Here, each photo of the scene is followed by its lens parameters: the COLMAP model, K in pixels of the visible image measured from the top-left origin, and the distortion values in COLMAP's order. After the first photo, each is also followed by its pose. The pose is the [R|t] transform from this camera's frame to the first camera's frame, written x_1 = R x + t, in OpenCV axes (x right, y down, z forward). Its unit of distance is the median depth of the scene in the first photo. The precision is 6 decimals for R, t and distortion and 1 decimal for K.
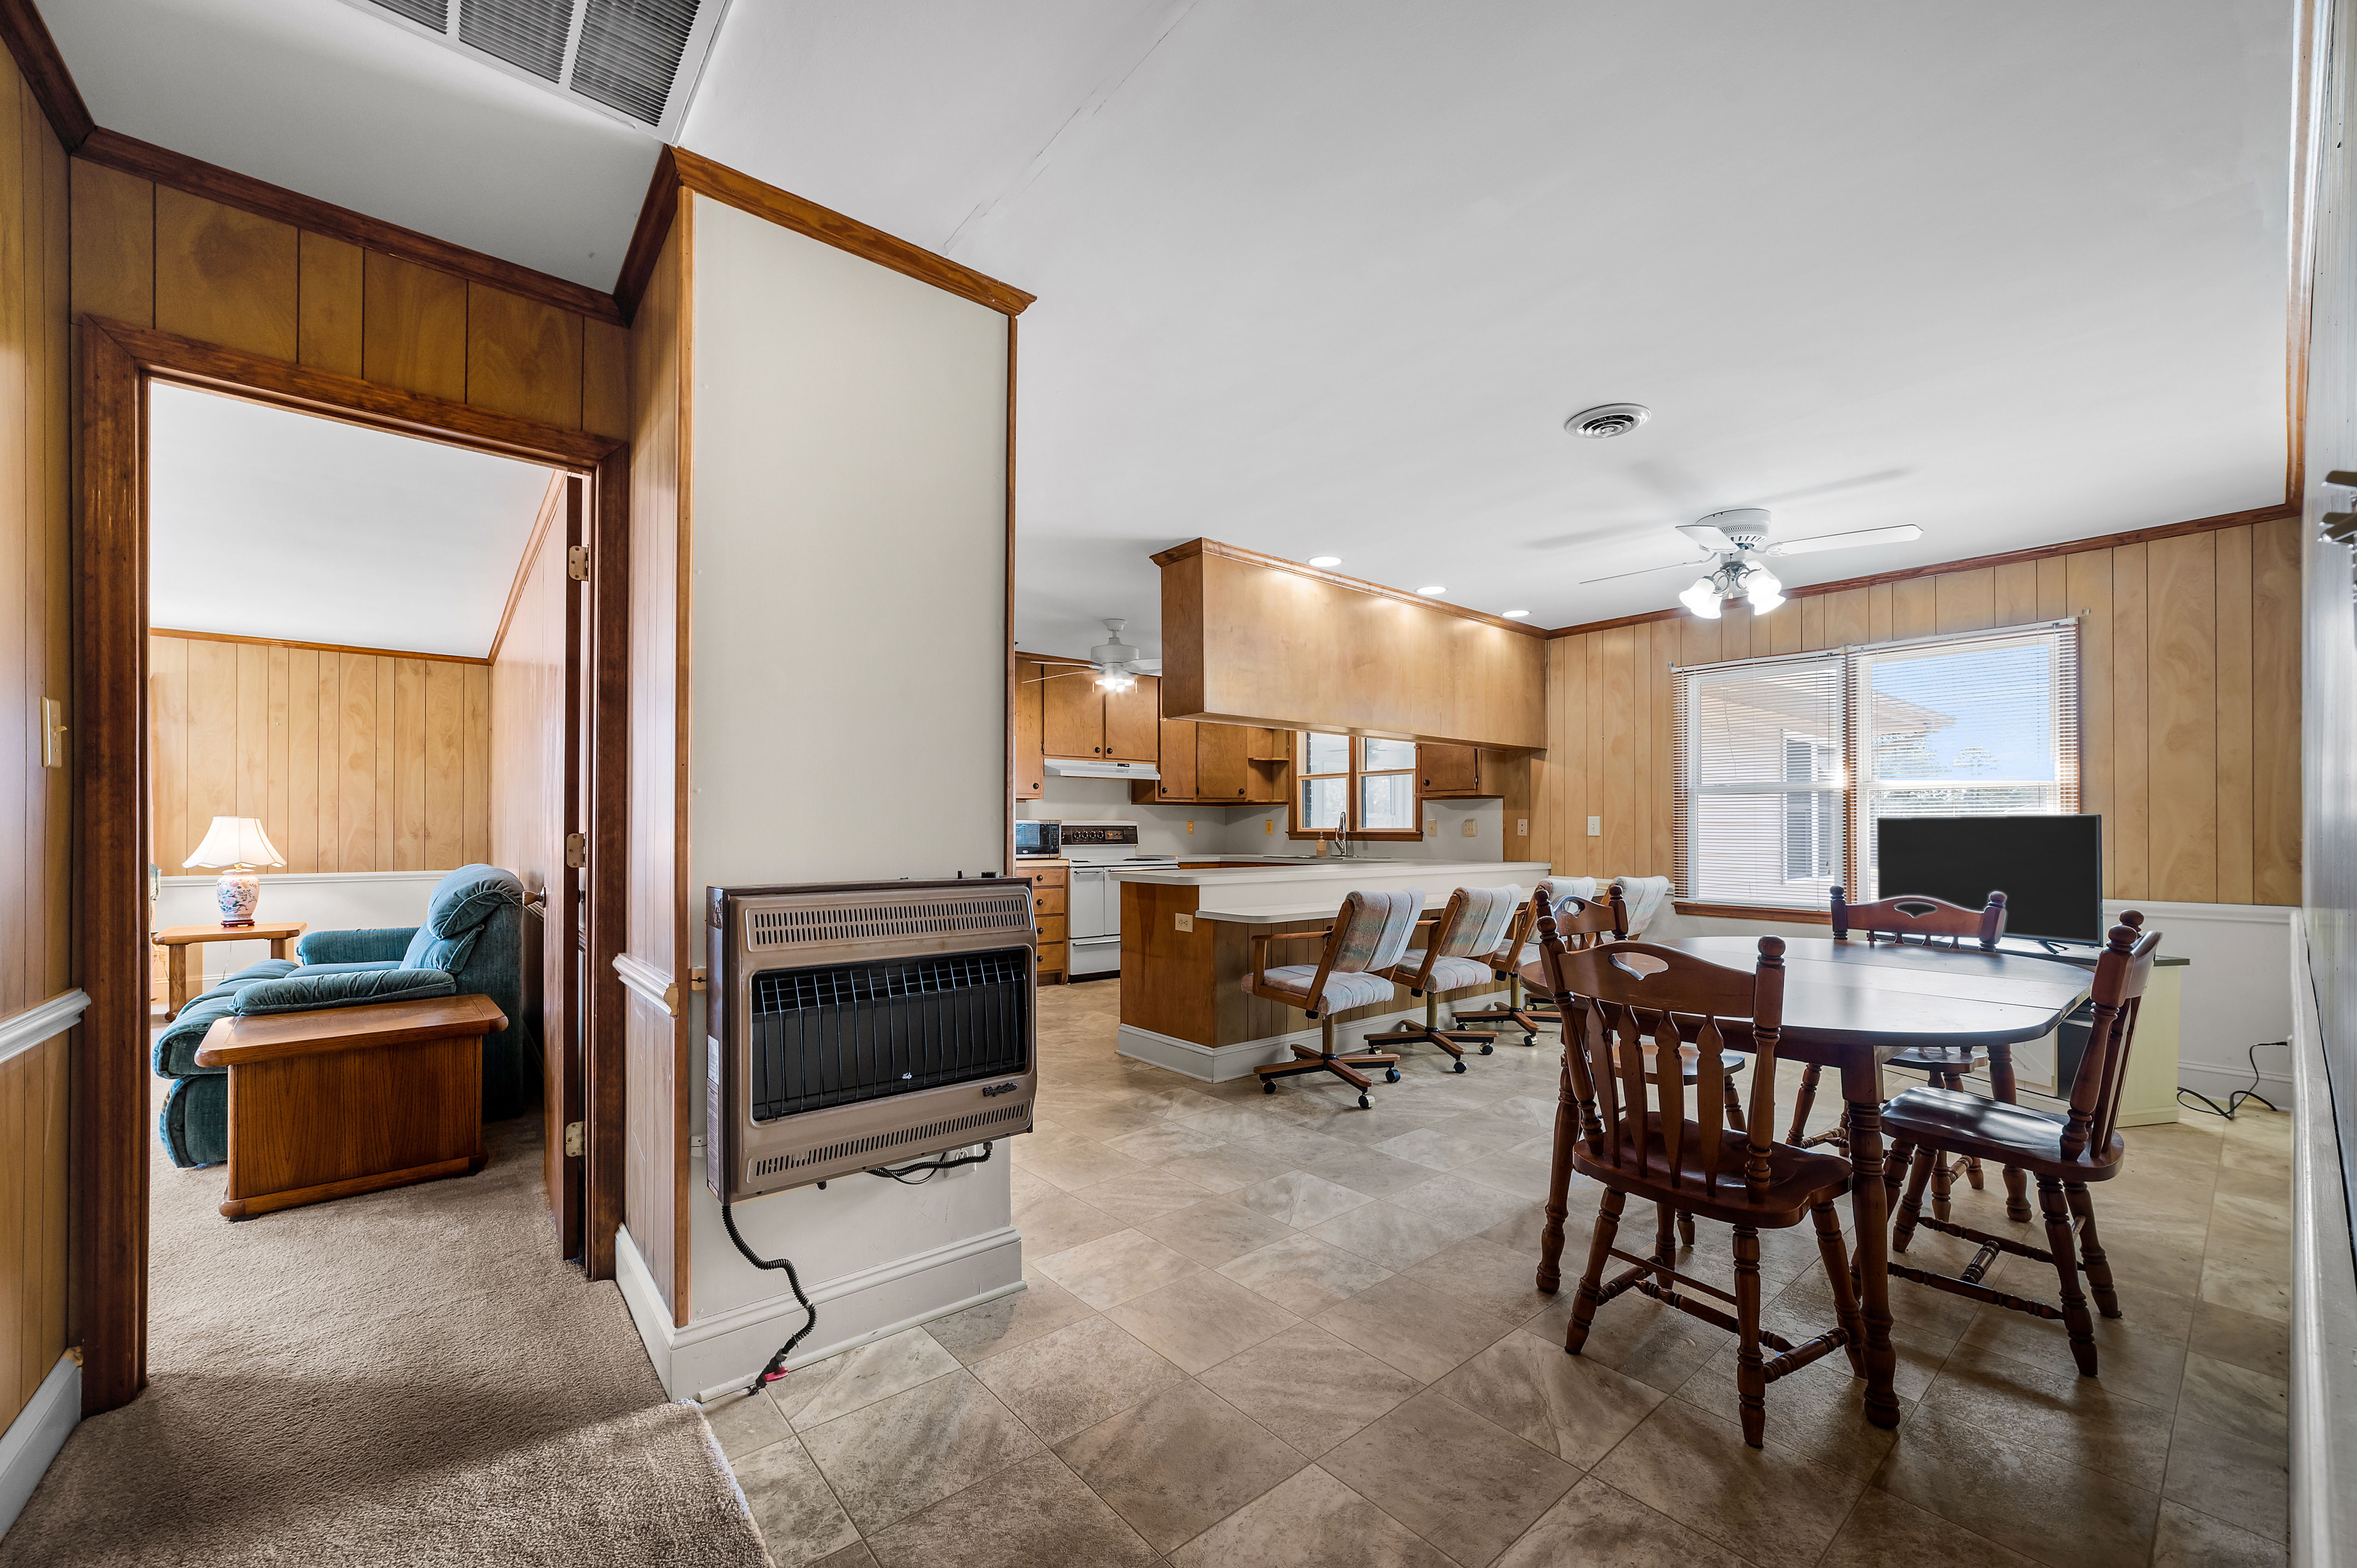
lens RADIAL K [[938.8, 0, 1196.8], [0, 938.8, 820.8], [0, 0, 1]] dist [-0.016312, 0.006553]
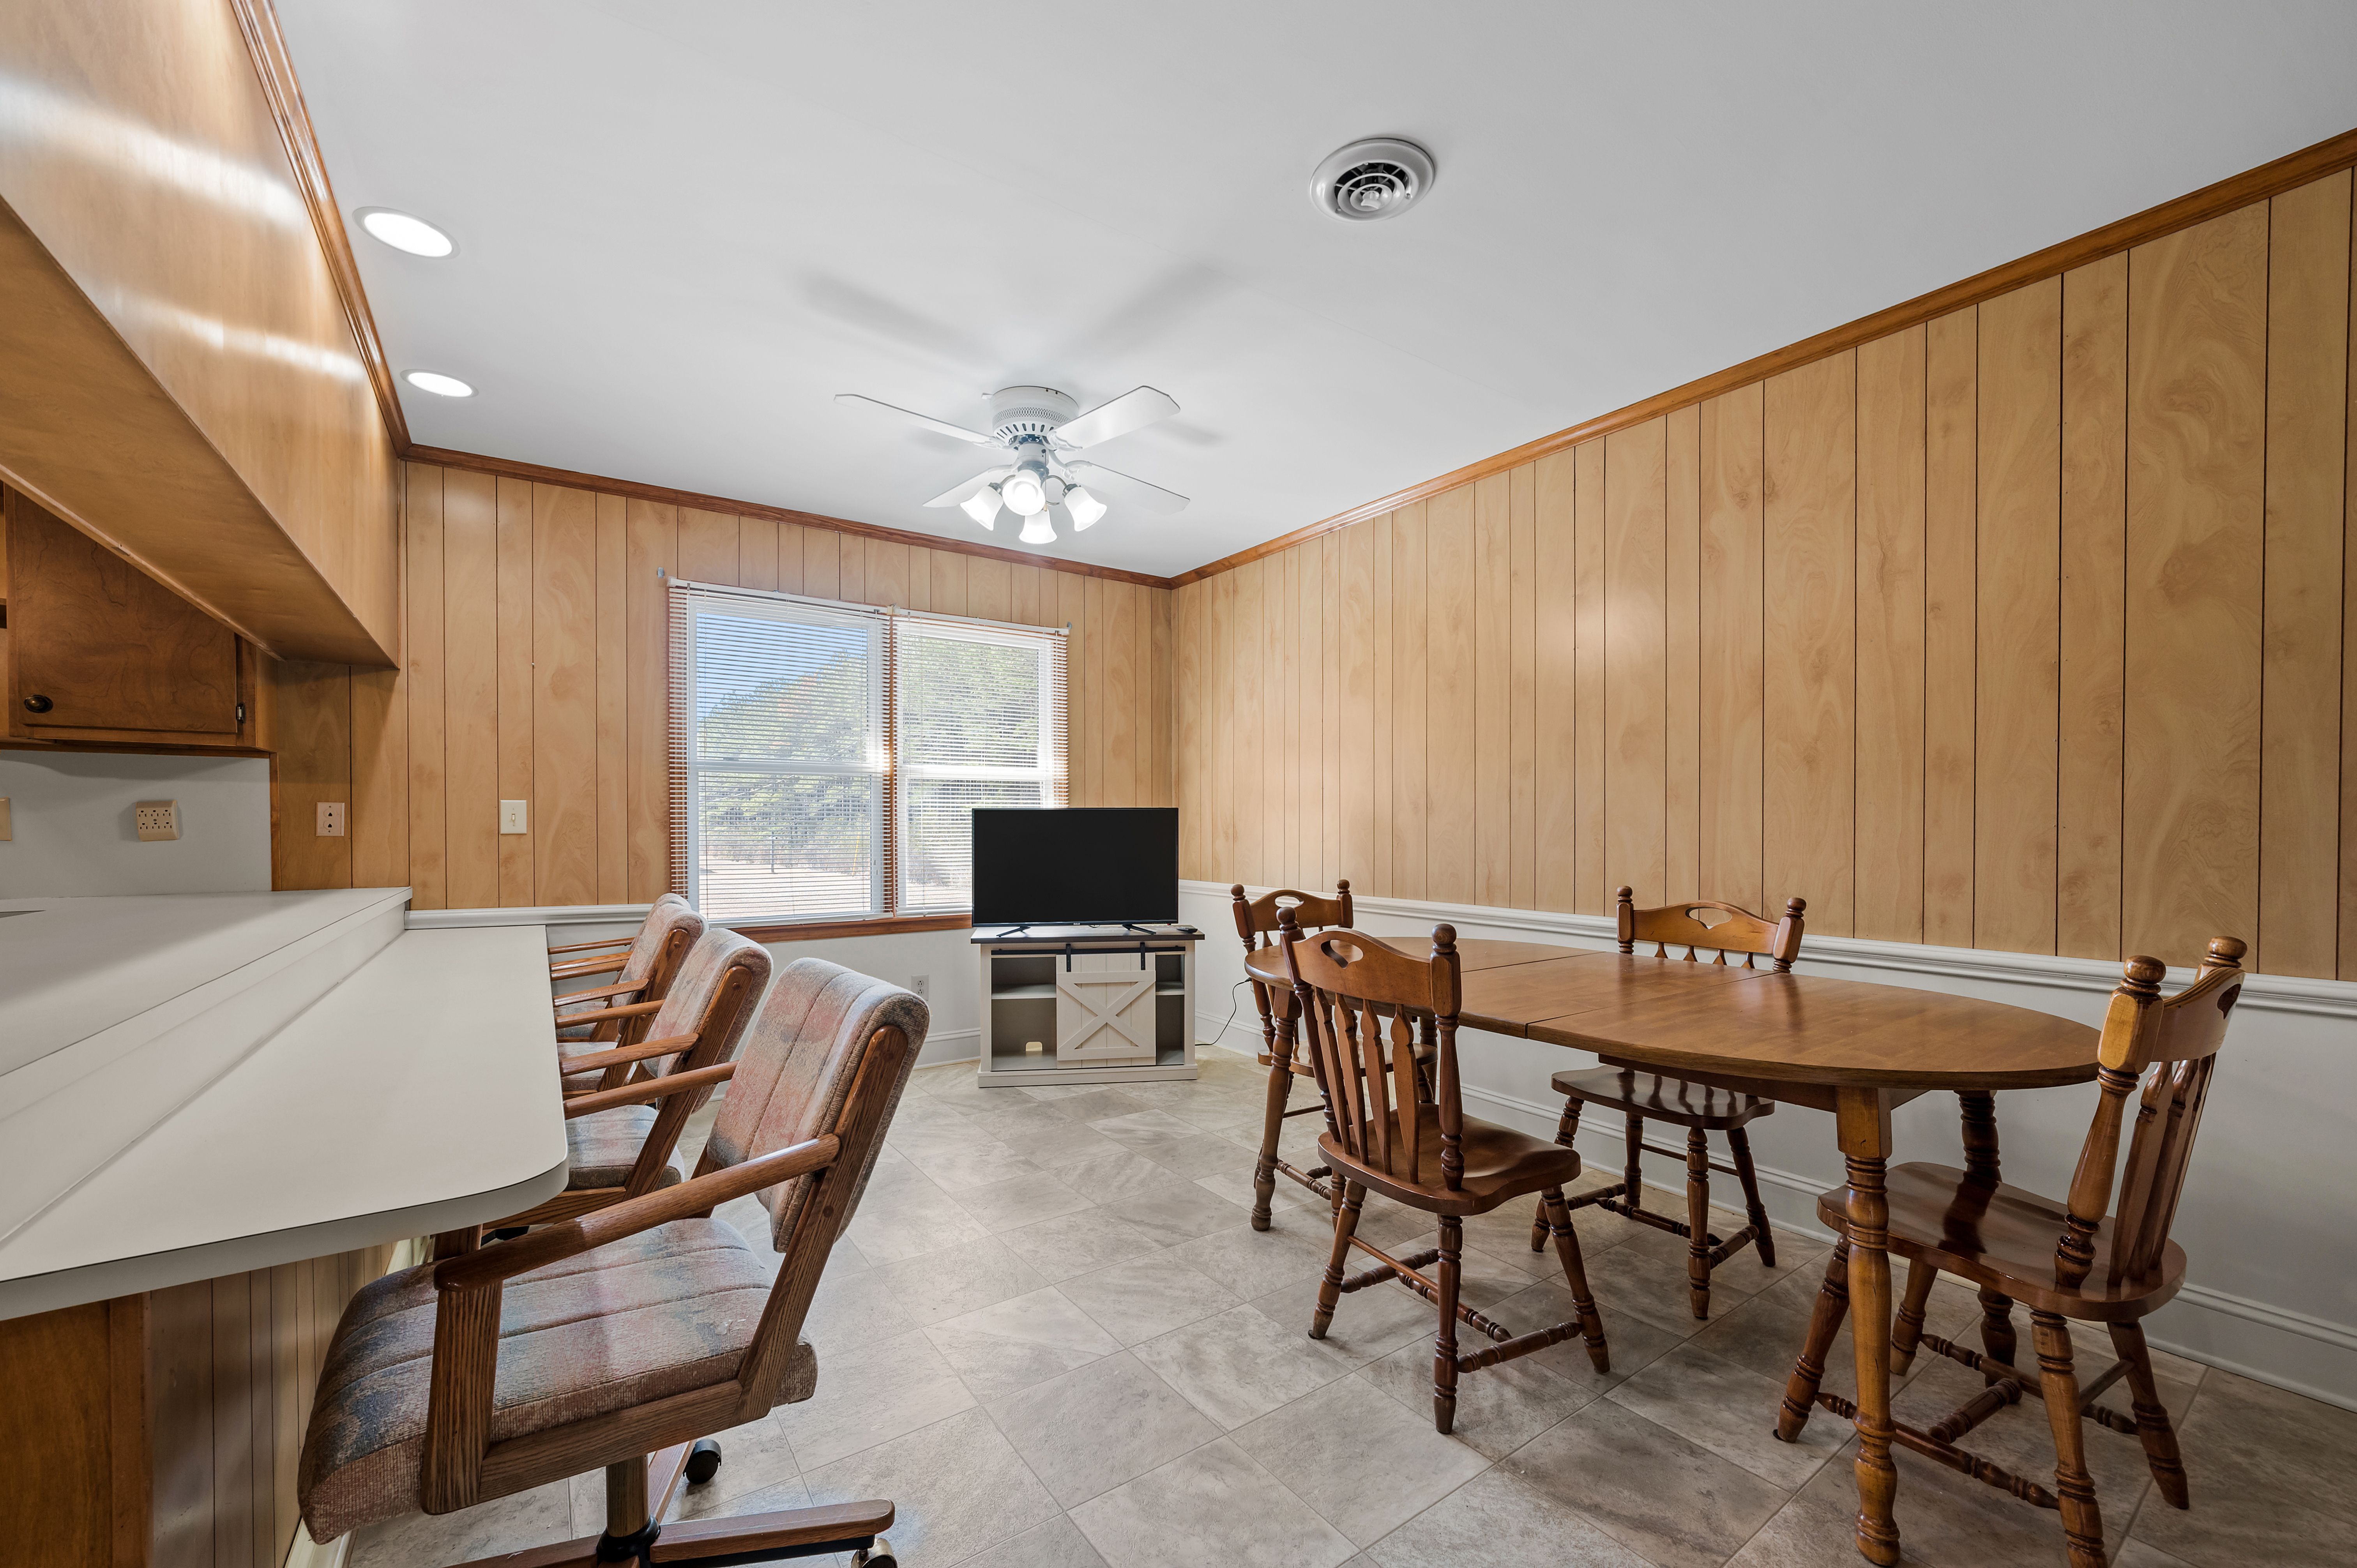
lens RADIAL K [[938.8, 0, 1188.8], [0, 938.8, 824.5], [0, 0, 1]] dist [-0.016312, 0.006553]
pose [[0.095637, -0.003170, 0.995411, -0.095429], [-0.006110, 0.999974, 0.003771, 0.005214], [-0.995397, -0.006443, 0.095615, 0.489983]]
